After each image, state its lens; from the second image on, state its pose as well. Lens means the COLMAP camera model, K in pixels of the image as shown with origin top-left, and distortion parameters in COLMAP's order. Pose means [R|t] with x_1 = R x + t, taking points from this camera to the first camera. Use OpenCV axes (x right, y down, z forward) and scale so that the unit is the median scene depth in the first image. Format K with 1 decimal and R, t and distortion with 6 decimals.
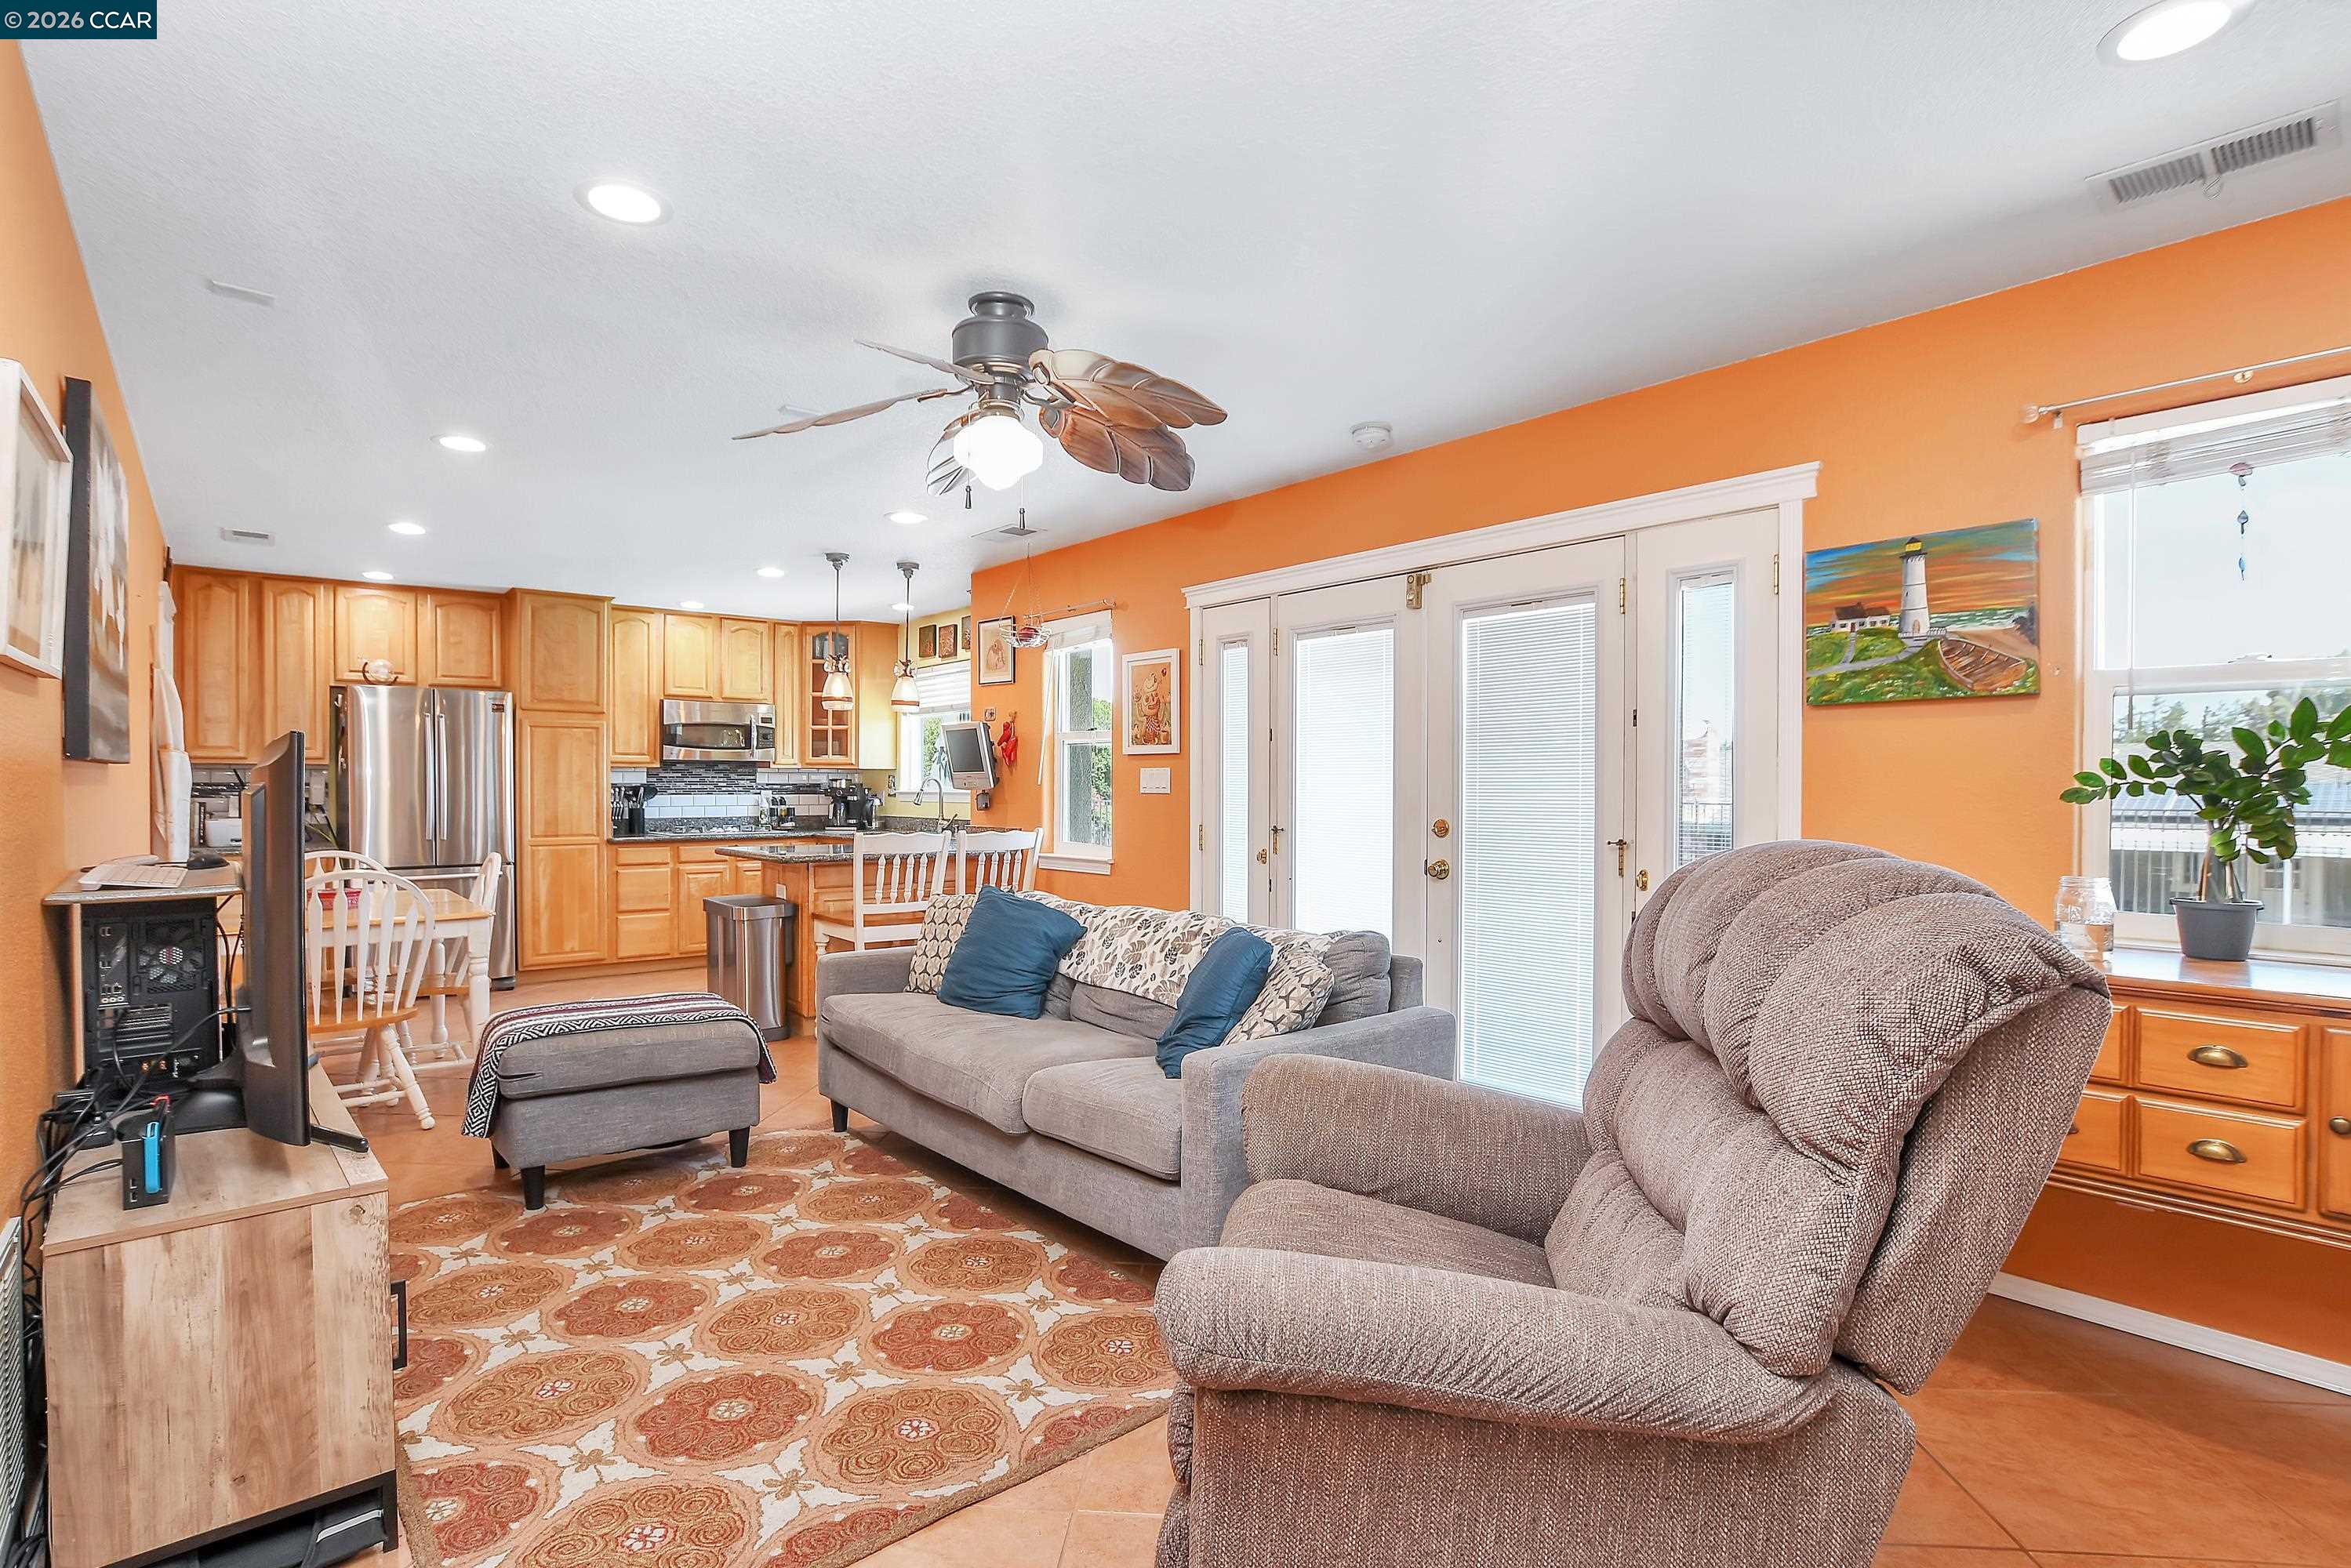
lens RADIAL K [[1131.1, 0, 1160.7], [0, 1131.1, 793.5], [0, 0, 1]] dist [-0.026819, 0.000097]
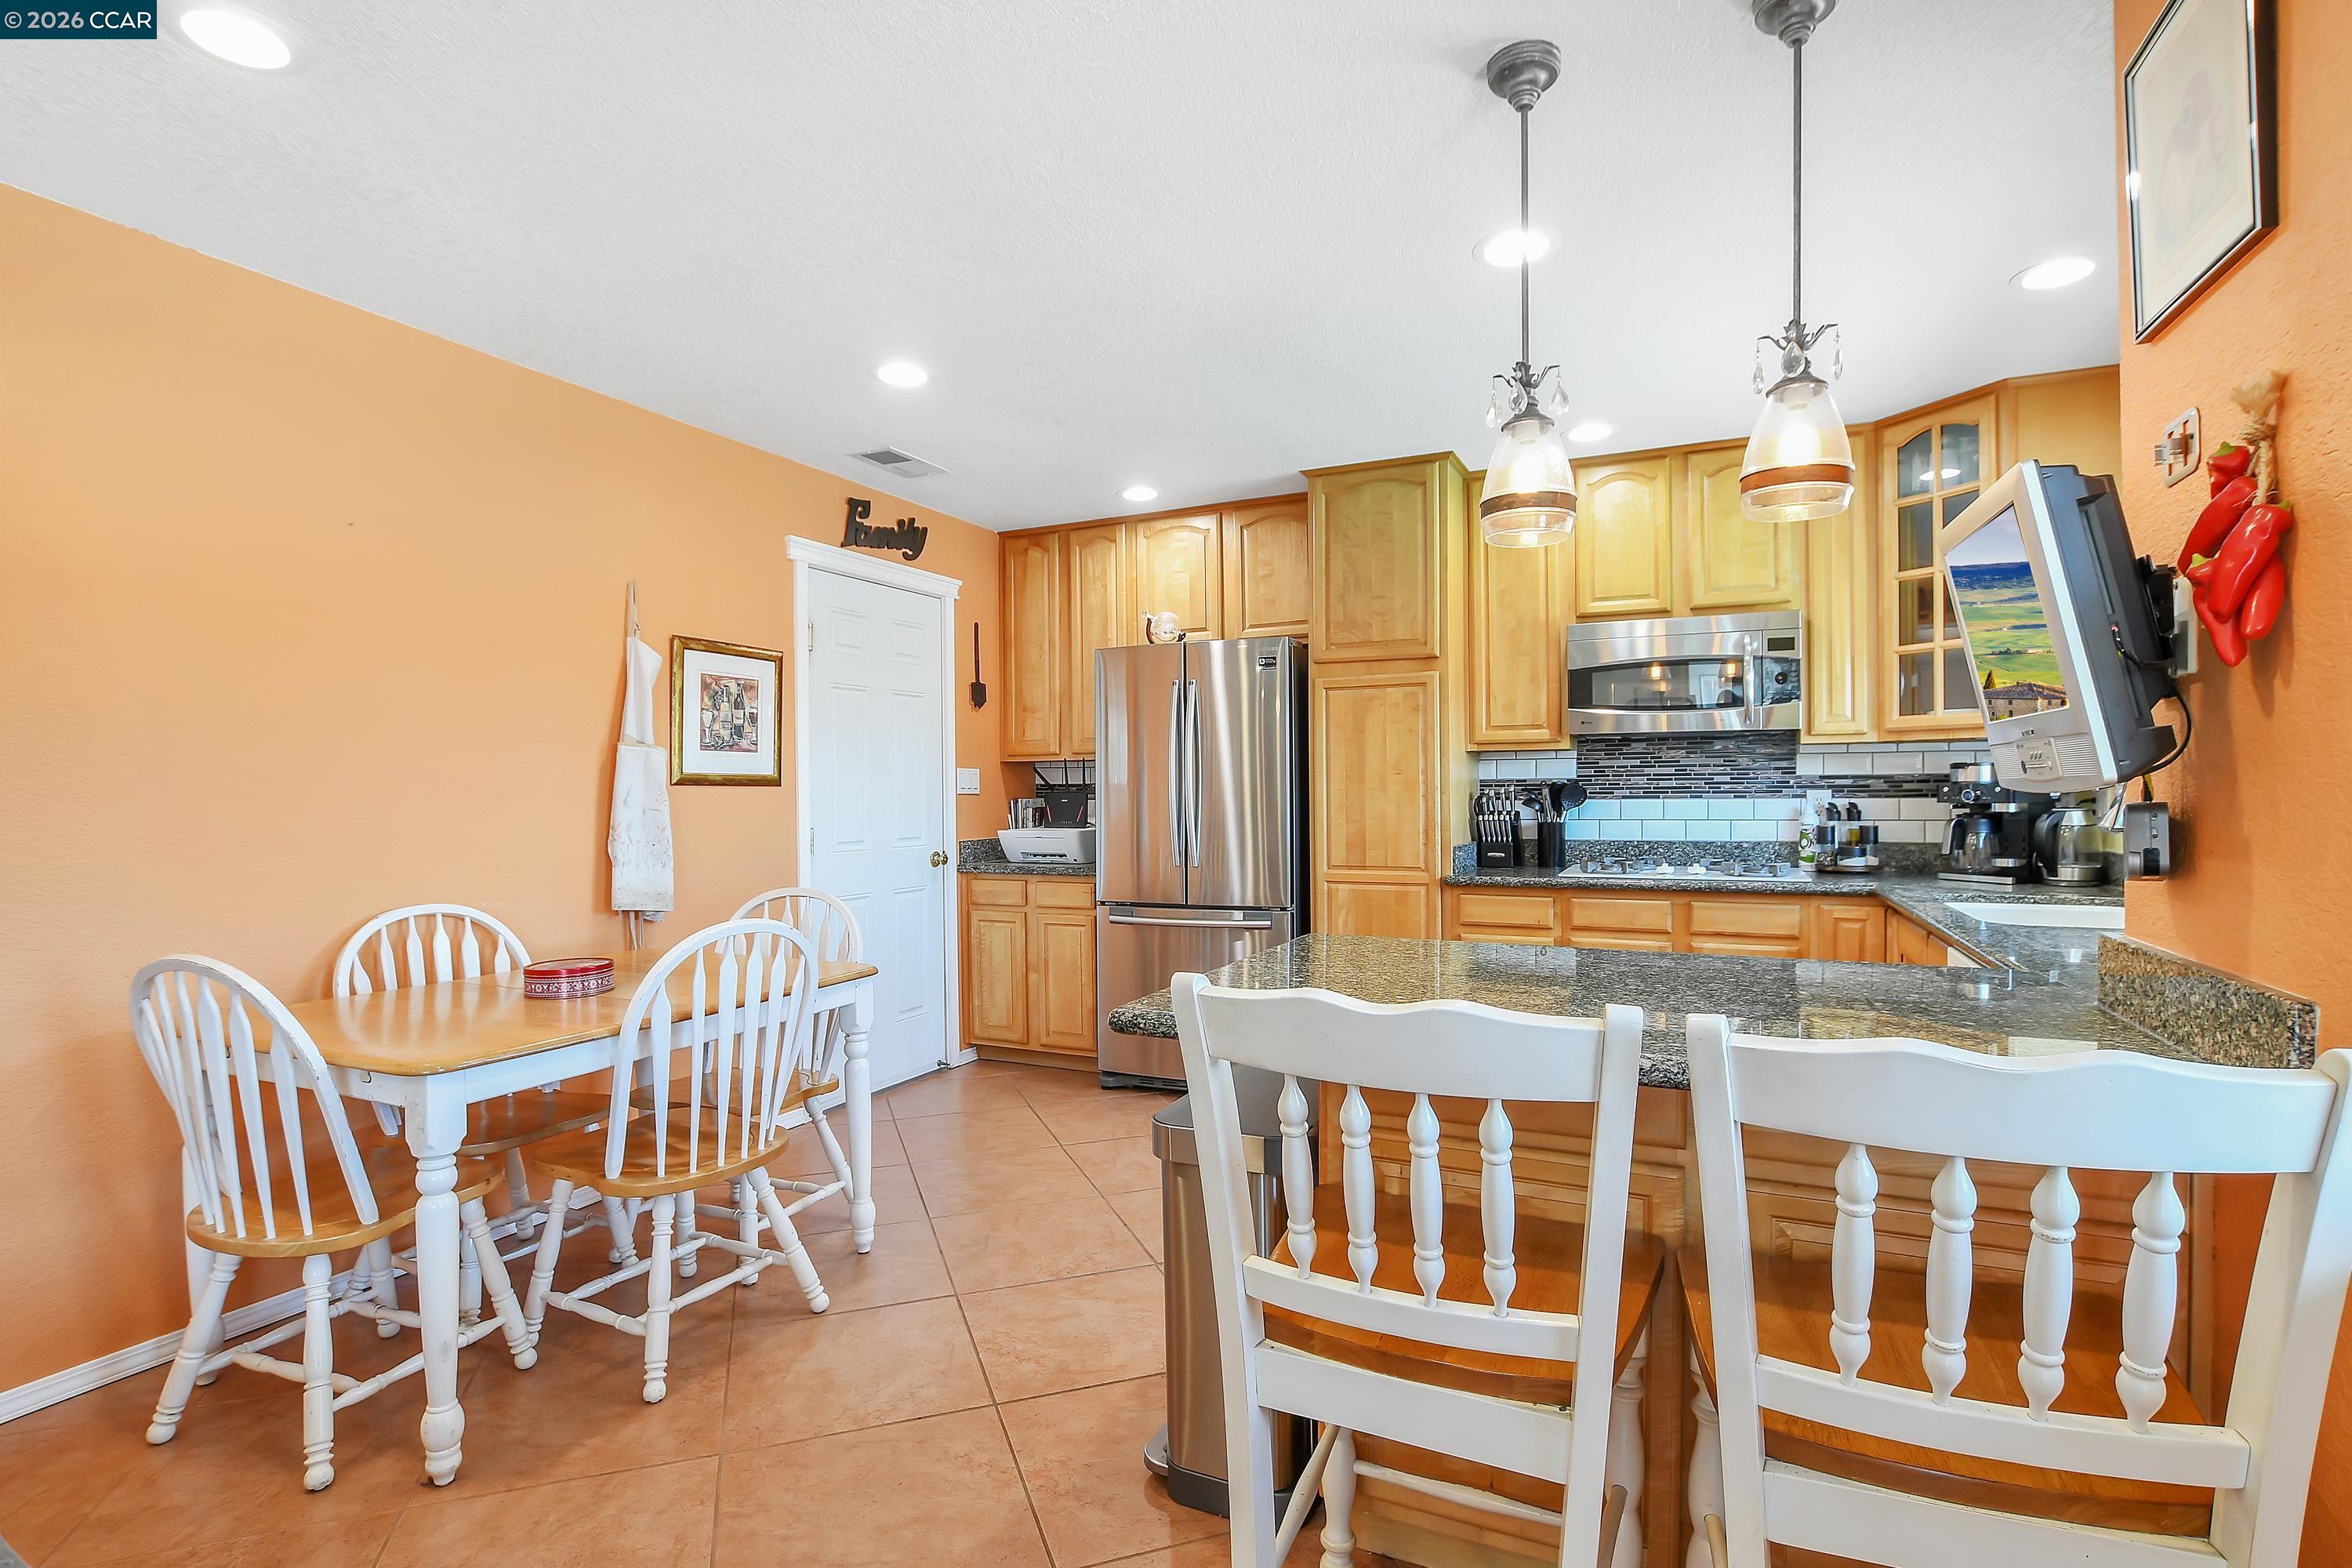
lens RADIAL K [[1118.5, 0, 1171.4], [0, 1118.5, 795.0], [0, 0, 1]] dist [-0.023492, 0.000565]
pose [[0.423715, 0.001246, -0.905795, -0.033859], [0.002321, 0.999994, 0.002462, -0.002472], [0.905793, -0.003145, 0.423710, 0.589214]]
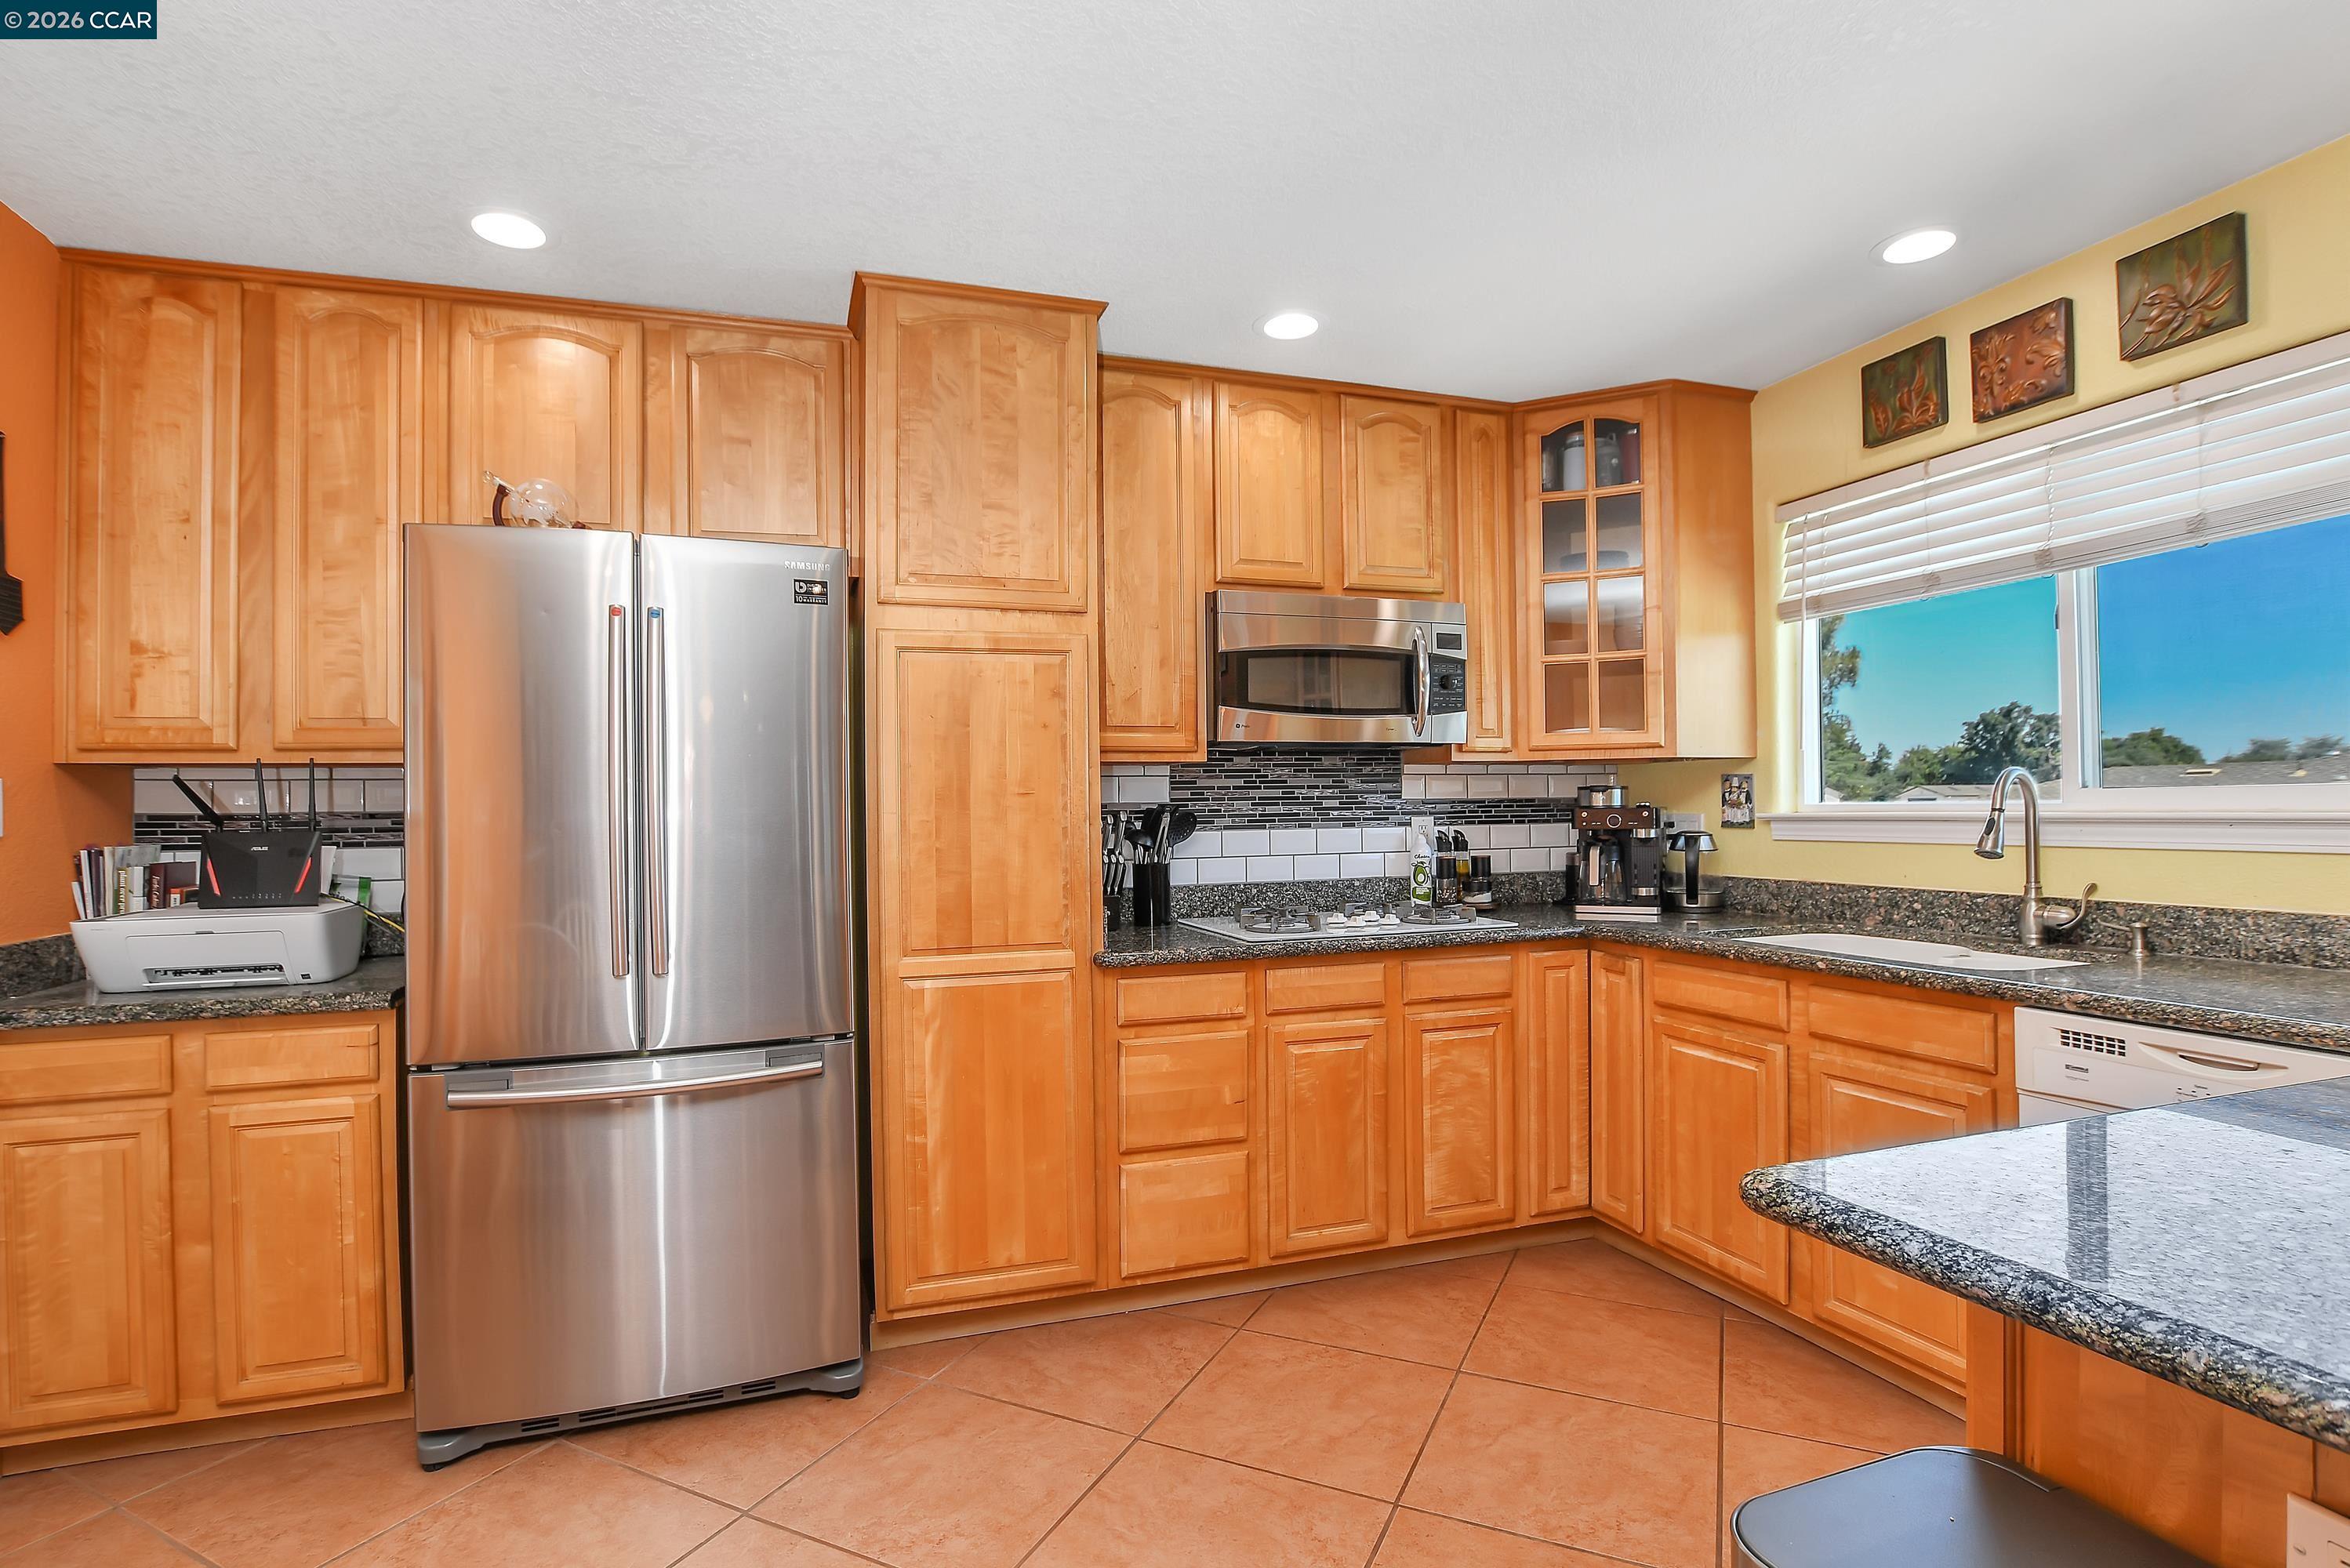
lens RADIAL K [[1130.7, 0, 1160.2], [0, 1130.7, 793.5], [0, 0, 1]] dist [-0.026819, 0.000097]
pose [[0.931721, -0.018736, -0.362692, -0.313308], [0.011657, 0.999697, -0.021698, -0.003443], [0.362988, 0.015988, 0.931656, 0.615723]]
